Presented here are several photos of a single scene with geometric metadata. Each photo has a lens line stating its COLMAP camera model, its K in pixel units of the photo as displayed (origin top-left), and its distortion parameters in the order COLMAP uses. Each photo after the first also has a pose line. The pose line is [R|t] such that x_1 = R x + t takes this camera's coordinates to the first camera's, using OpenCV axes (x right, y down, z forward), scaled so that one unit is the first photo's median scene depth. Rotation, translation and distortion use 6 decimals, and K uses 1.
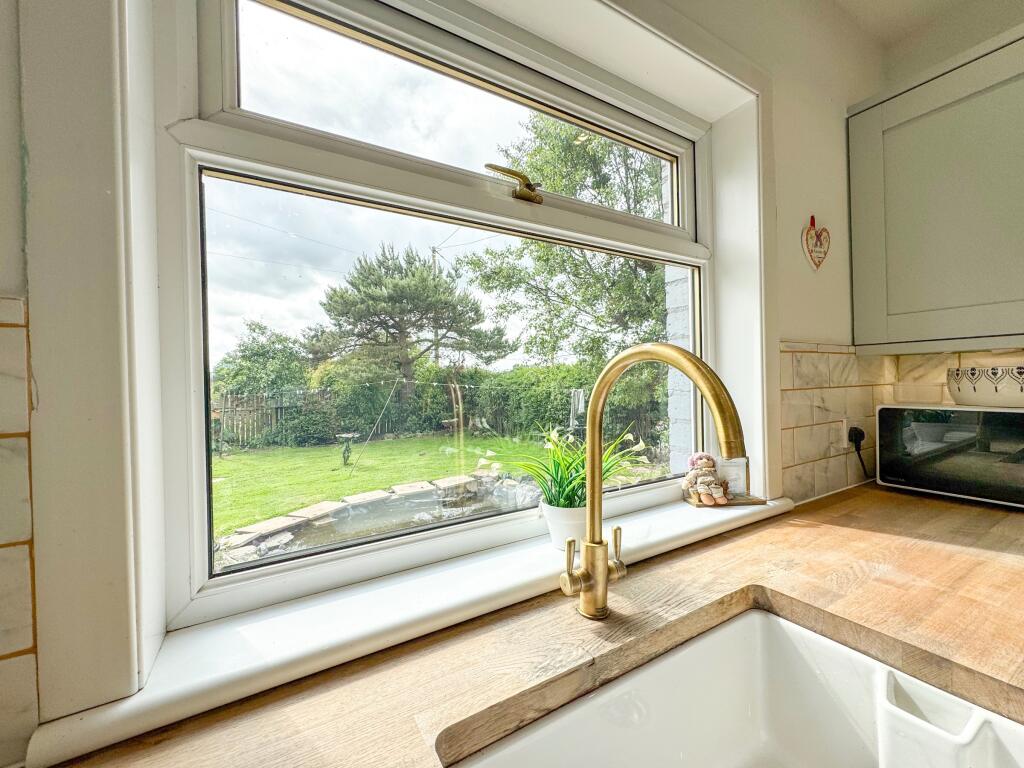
lens RADIAL K [[414.3, 0, 512.0], [0, 414.3, 384.0], [0, 0, 1]] dist [-0.002567, 0.001270]
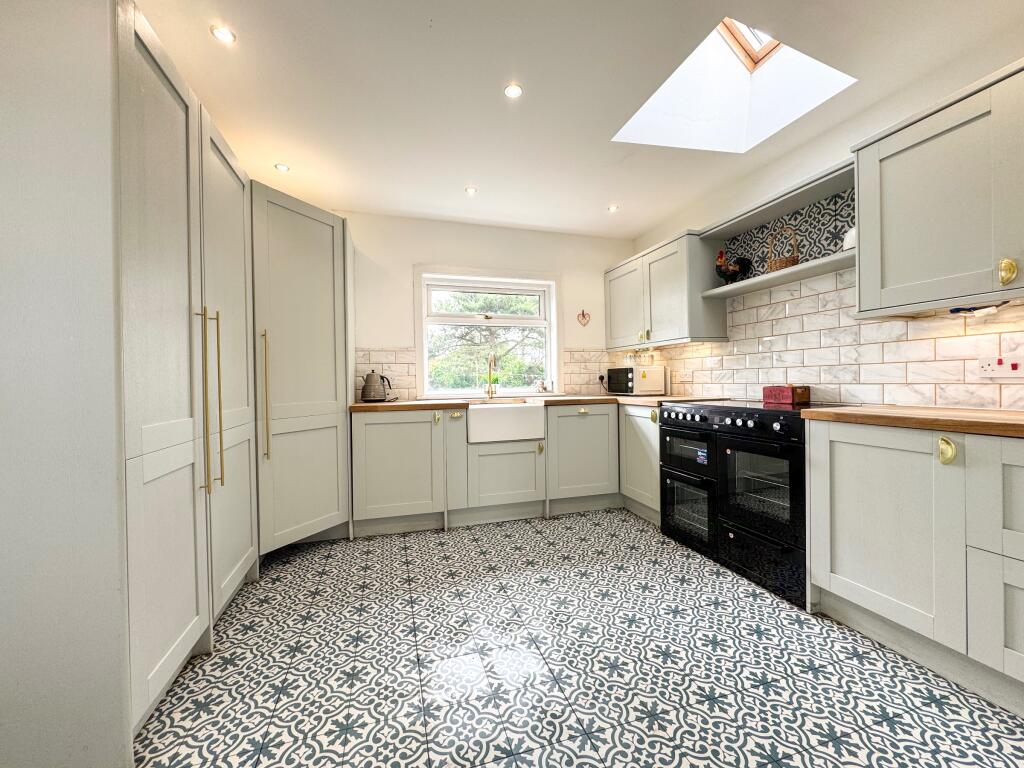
lens RADIAL K [[414.3, 0, 512.0], [0, 414.3, 384.0], [0, 0, 1]] dist [-0.002567, 0.001270]
pose [[0.973398, 0.007996, -0.228982, 0.074697], [-0.006567, 0.999954, 0.007005, 0.012765], [0.229028, -0.005315, 0.973405, -0.184866]]
